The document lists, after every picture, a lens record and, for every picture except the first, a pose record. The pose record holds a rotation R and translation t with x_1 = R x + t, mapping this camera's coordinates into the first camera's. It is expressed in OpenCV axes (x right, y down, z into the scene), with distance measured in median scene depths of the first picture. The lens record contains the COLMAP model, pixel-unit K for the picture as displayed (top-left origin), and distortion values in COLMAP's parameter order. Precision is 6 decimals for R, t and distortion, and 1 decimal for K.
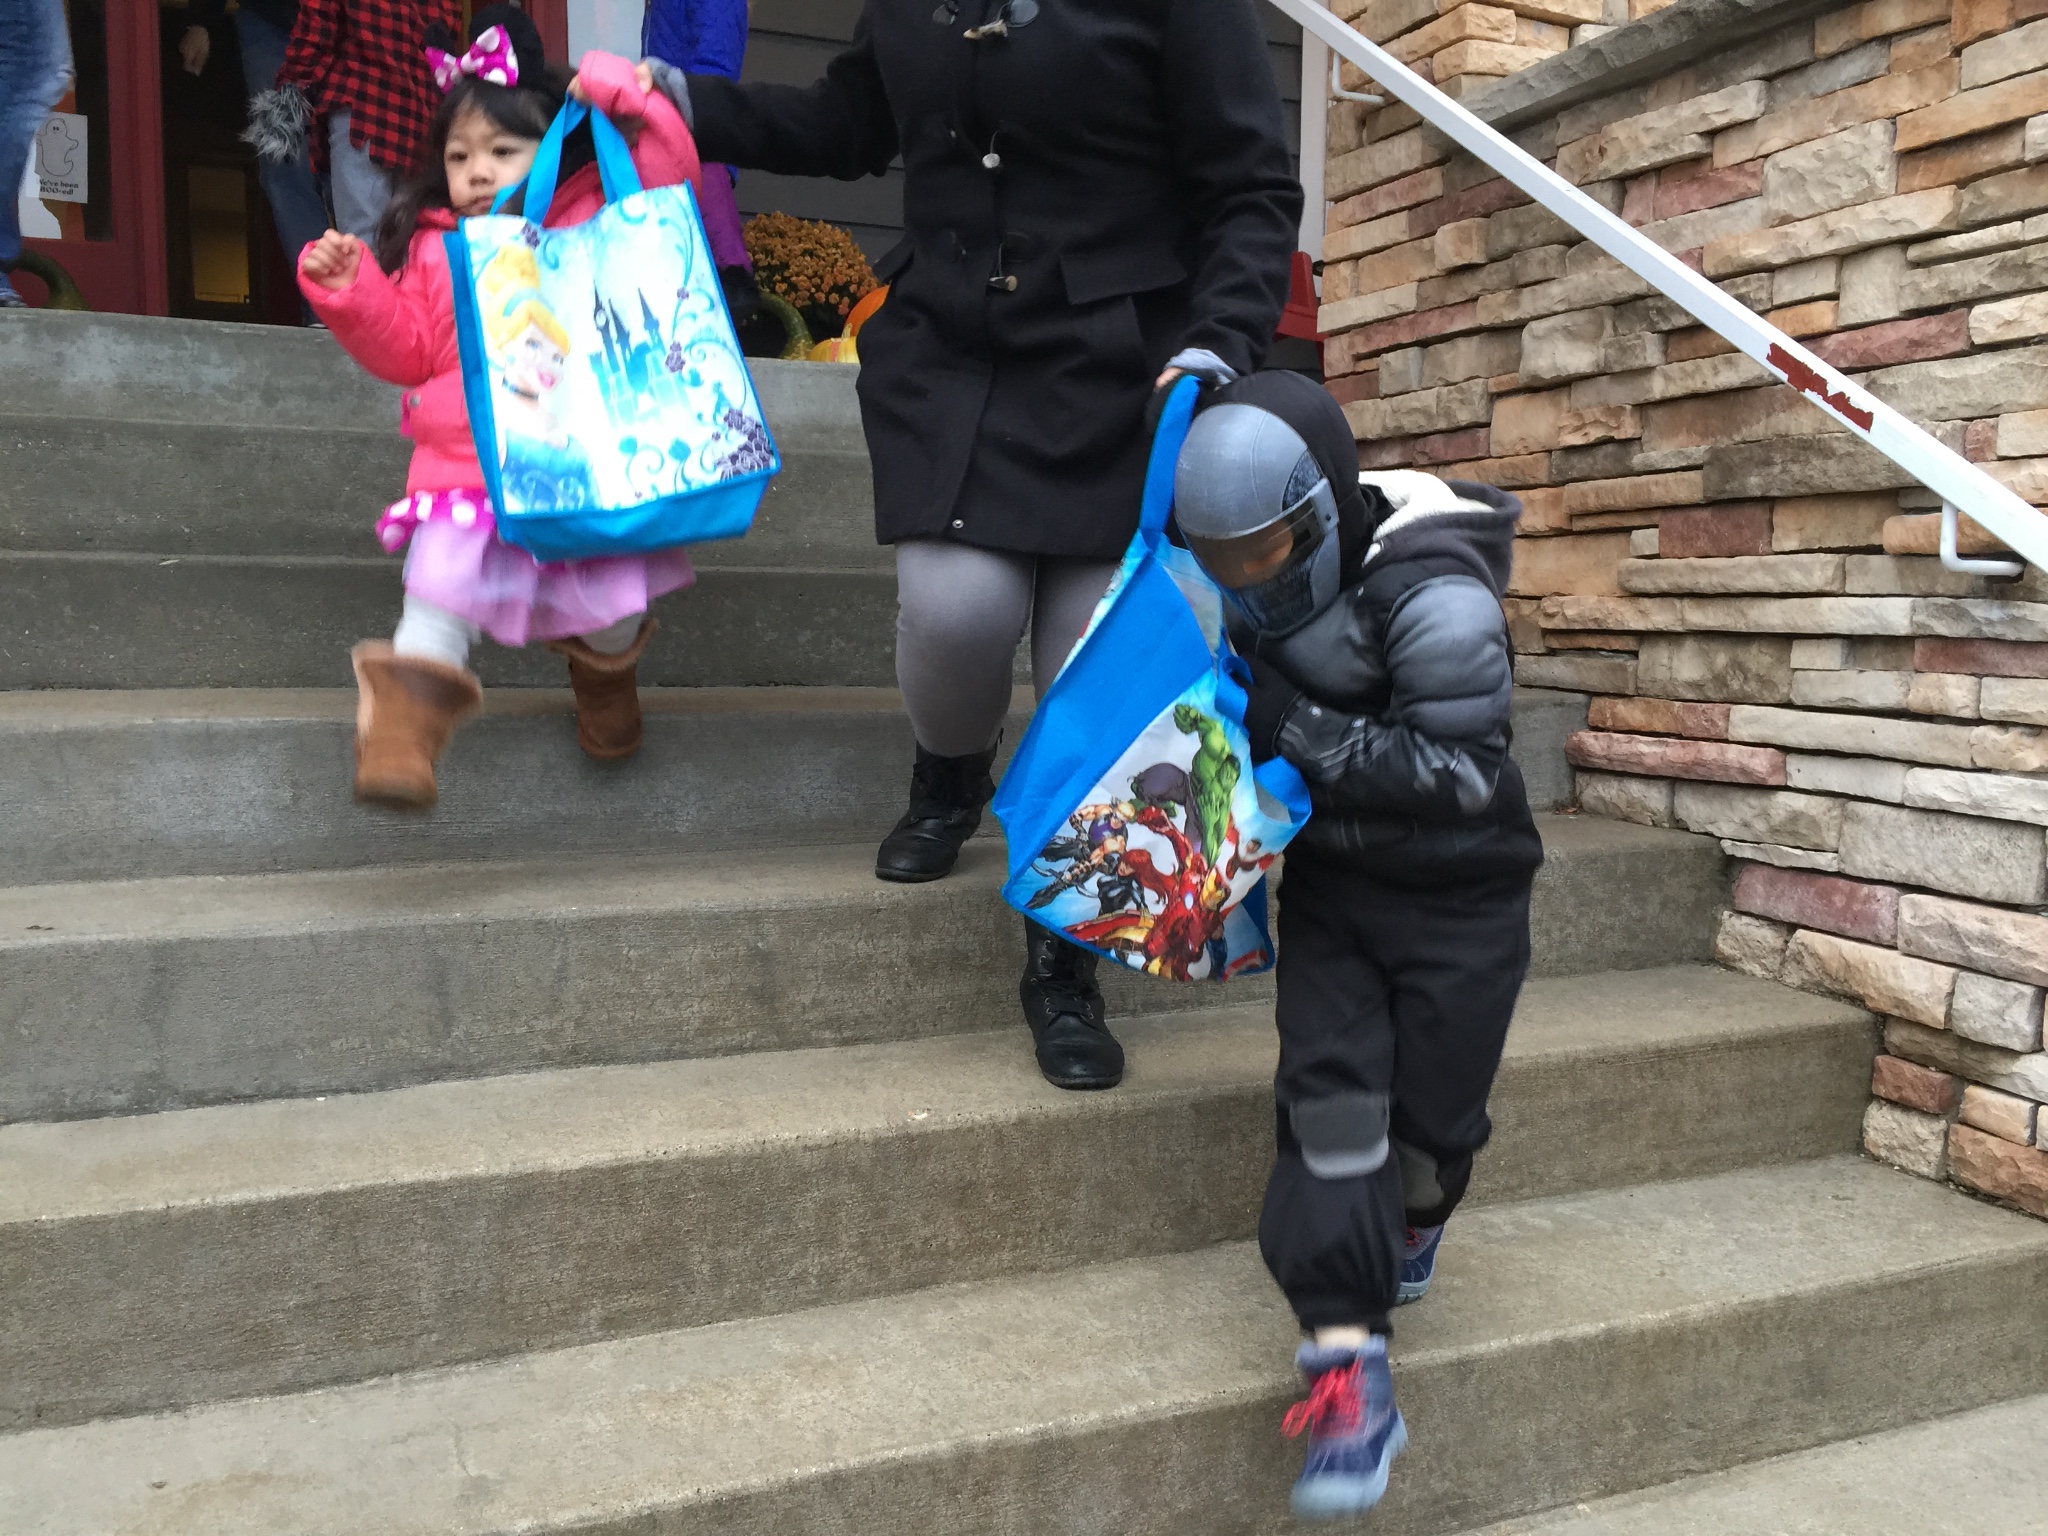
lens RADIAL K [[1736.6, 0, 1017.9], [0, 1736.6, 747.1], [0, 0, 1]] dist [0.080851, -0.111024]
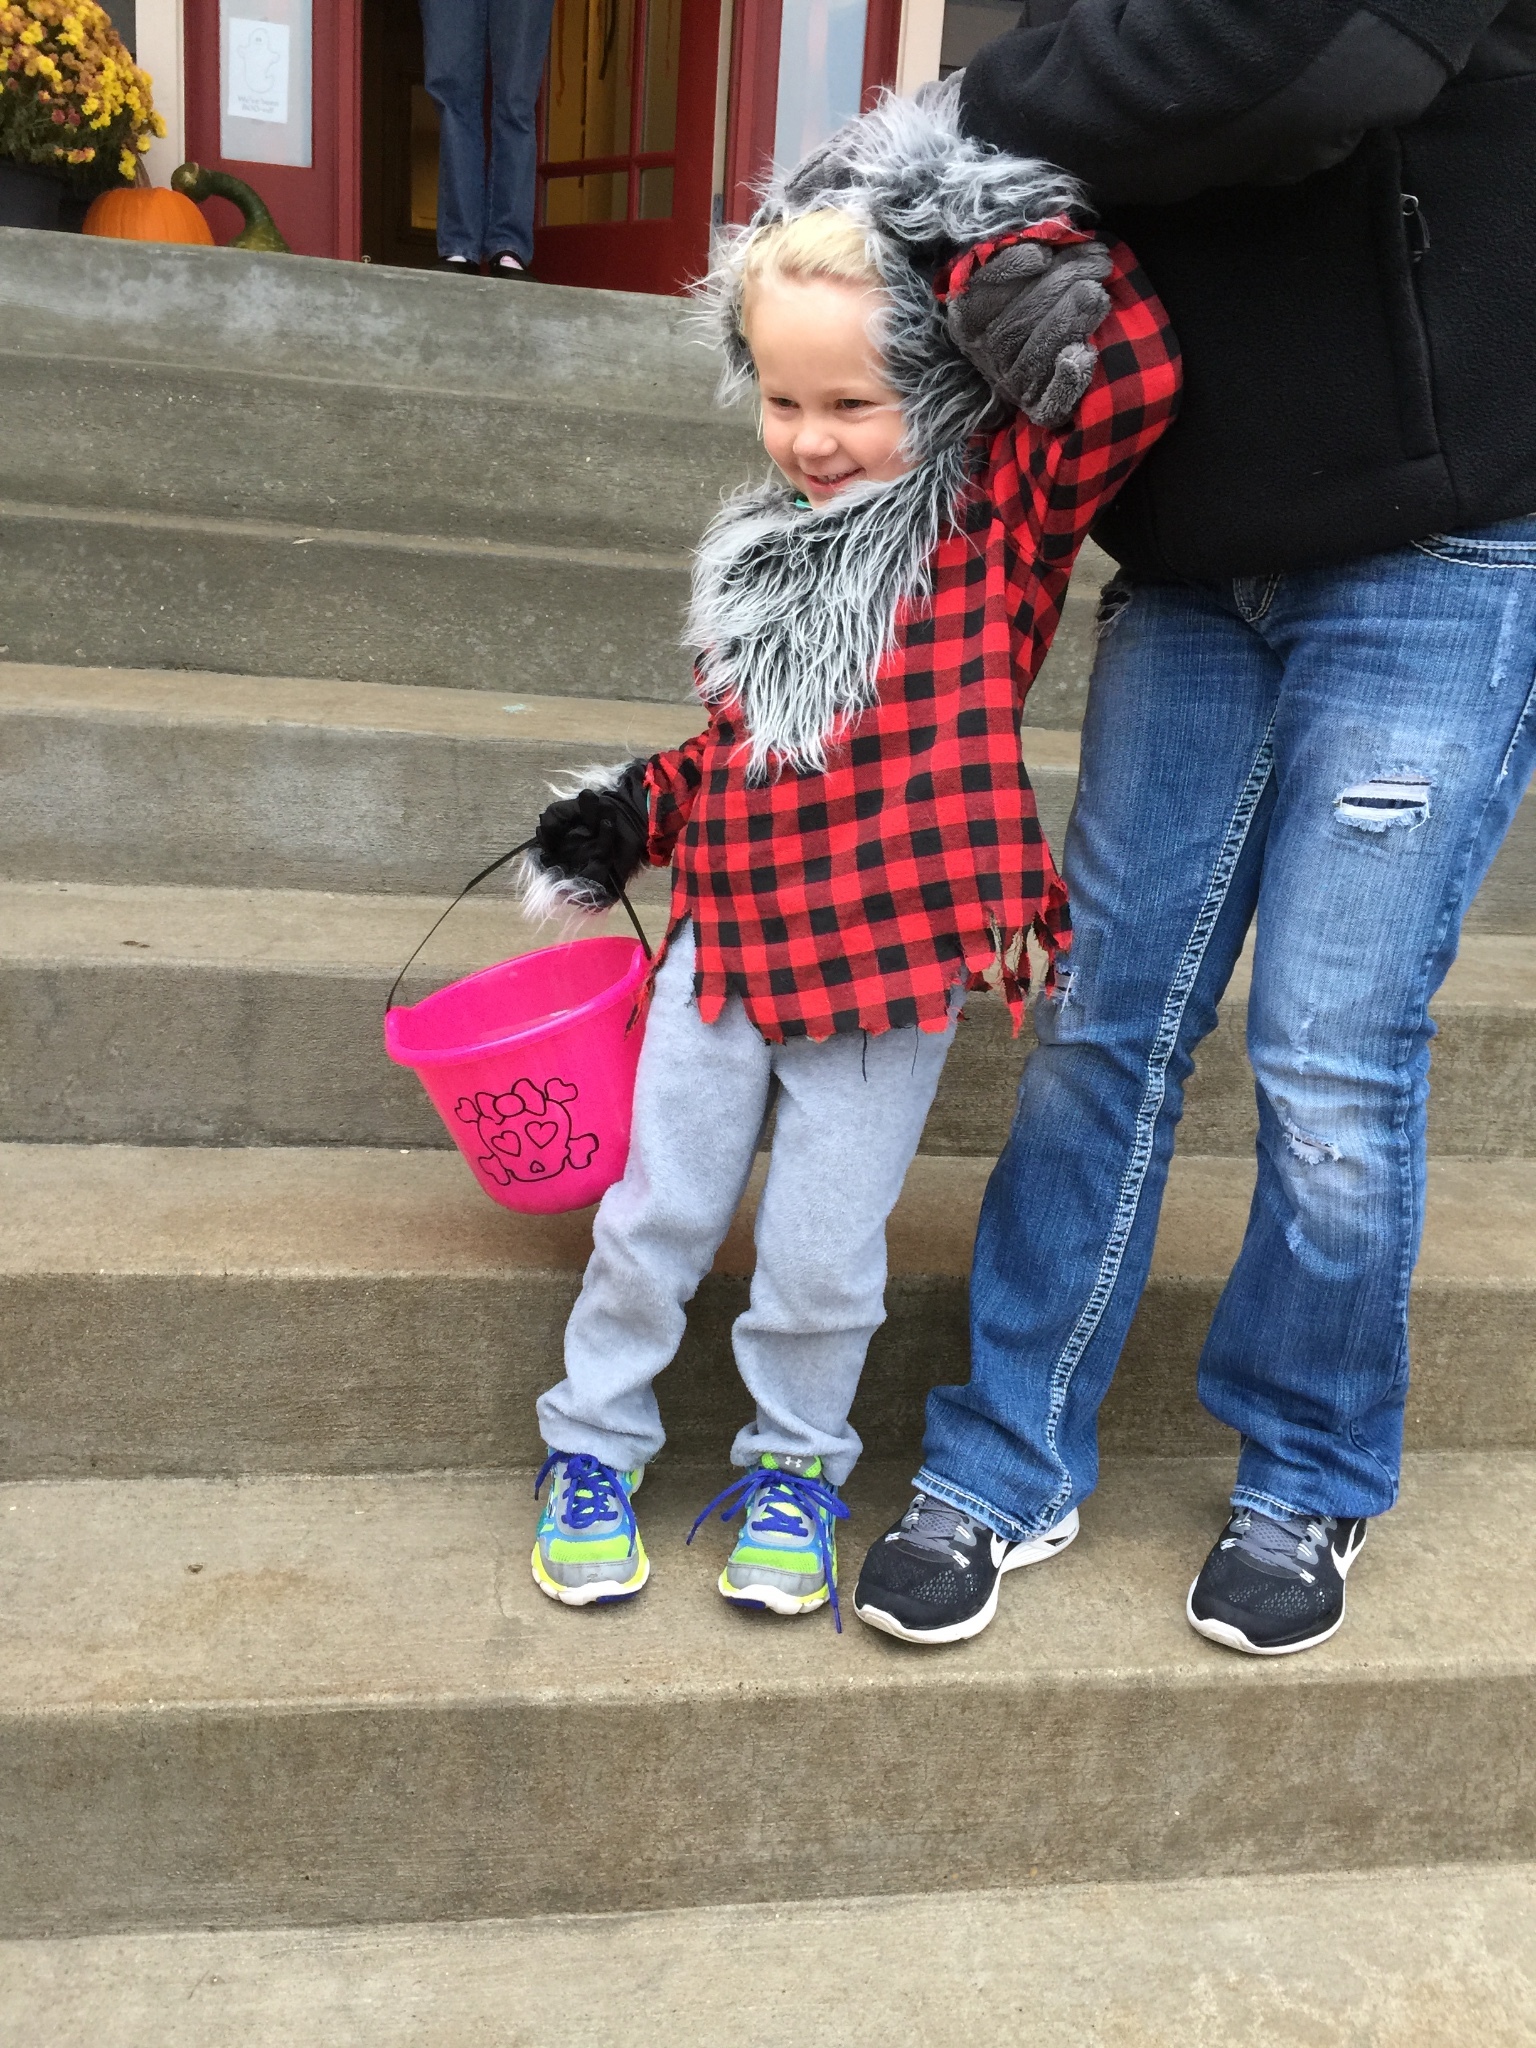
lens RADIAL K [[1748.6, 0, 798.3], [0, 1748.6, 1001.5], [0, 0, 1]] dist [0.084206, -0.124248]
pose [[0.972059, 0.116116, -0.204005, -0.008617], [-0.082825, 0.982849, 0.164766, -0.052408], [0.219638, -0.143266, 0.965005, 0.150221]]
